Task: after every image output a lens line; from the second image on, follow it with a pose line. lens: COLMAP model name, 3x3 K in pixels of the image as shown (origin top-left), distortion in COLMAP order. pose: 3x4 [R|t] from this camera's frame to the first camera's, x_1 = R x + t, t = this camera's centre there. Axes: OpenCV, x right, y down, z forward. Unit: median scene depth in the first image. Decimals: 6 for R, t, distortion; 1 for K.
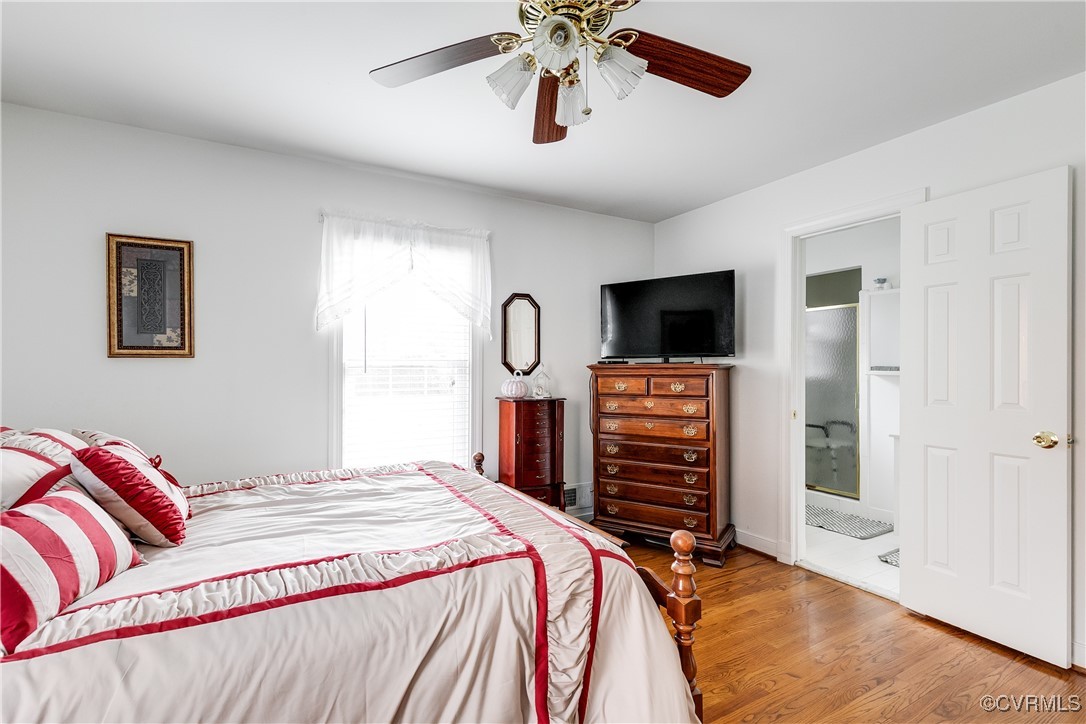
lens RADIAL K [[491.8, 0, 540.8], [0, 491.8, 366.7], [0, 0, 1]] dist [0.011115, 0.000508]
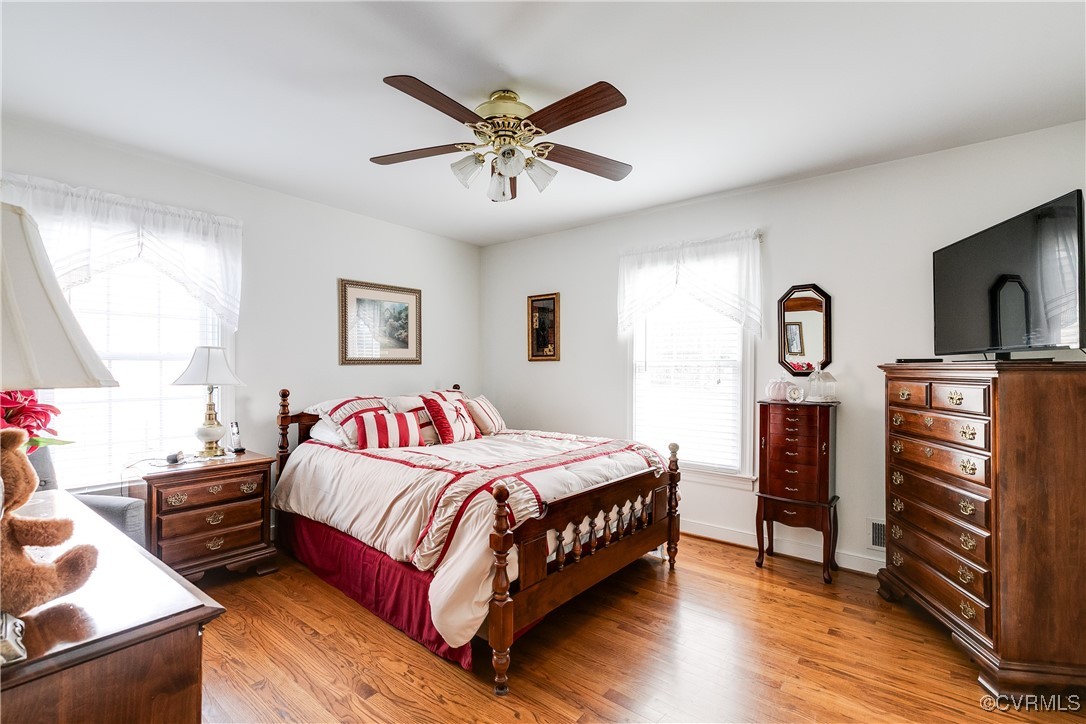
lens RADIAL K [[491.8, 0, 542.1], [0, 491.8, 364.5], [0, 0, 1]] dist [0.011115, 0.000508]
pose [[0.384503, -0.005498, -0.923107, 0.700878], [-0.005853, 0.999948, -0.008394, 0.007327], [0.923105, 0.008630, 0.384451, 0.250657]]
